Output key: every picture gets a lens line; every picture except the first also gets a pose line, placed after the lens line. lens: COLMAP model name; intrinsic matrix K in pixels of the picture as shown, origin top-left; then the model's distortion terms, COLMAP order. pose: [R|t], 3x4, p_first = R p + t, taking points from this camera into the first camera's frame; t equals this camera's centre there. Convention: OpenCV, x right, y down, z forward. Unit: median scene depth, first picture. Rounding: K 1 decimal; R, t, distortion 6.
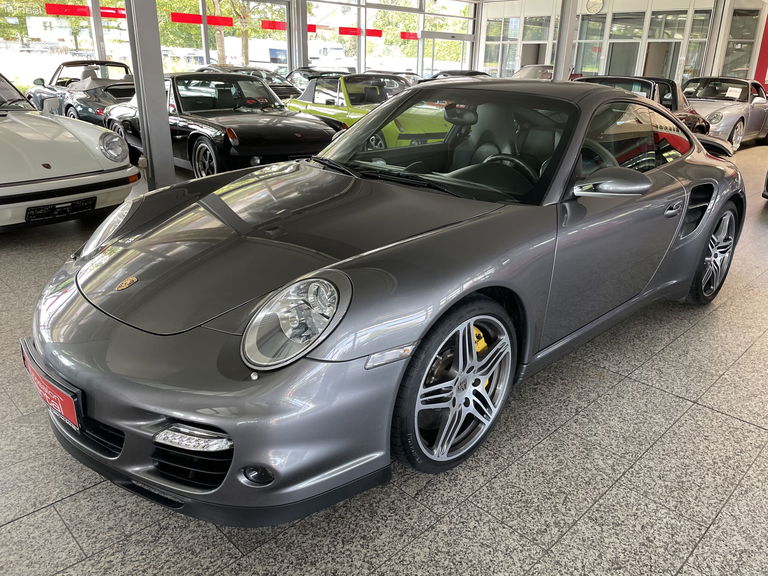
lens RADIAL K [[587.2, 0, 382.8], [0, 587.2, 292.7], [0, 0, 1]] dist [0.048047, -0.065071]
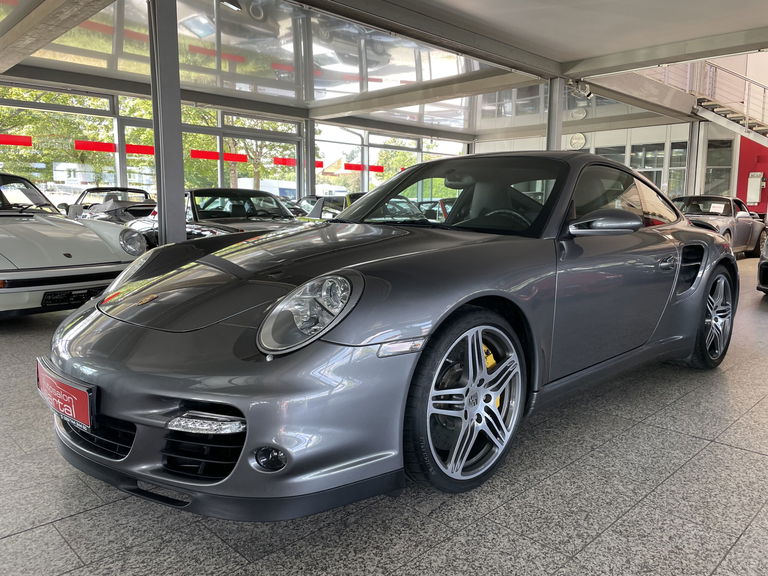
lens RADIAL K [[587.2, 0, 384.8], [0, 587.2, 280.7], [0, 0, 1]] dist [0.048047, -0.065071]
pose [[0.999925, -0.012213, -0.001173, -0.011310], [0.011609, 0.972704, -0.231761, 0.185140], [0.003971, 0.231730, 0.972772, -0.018581]]
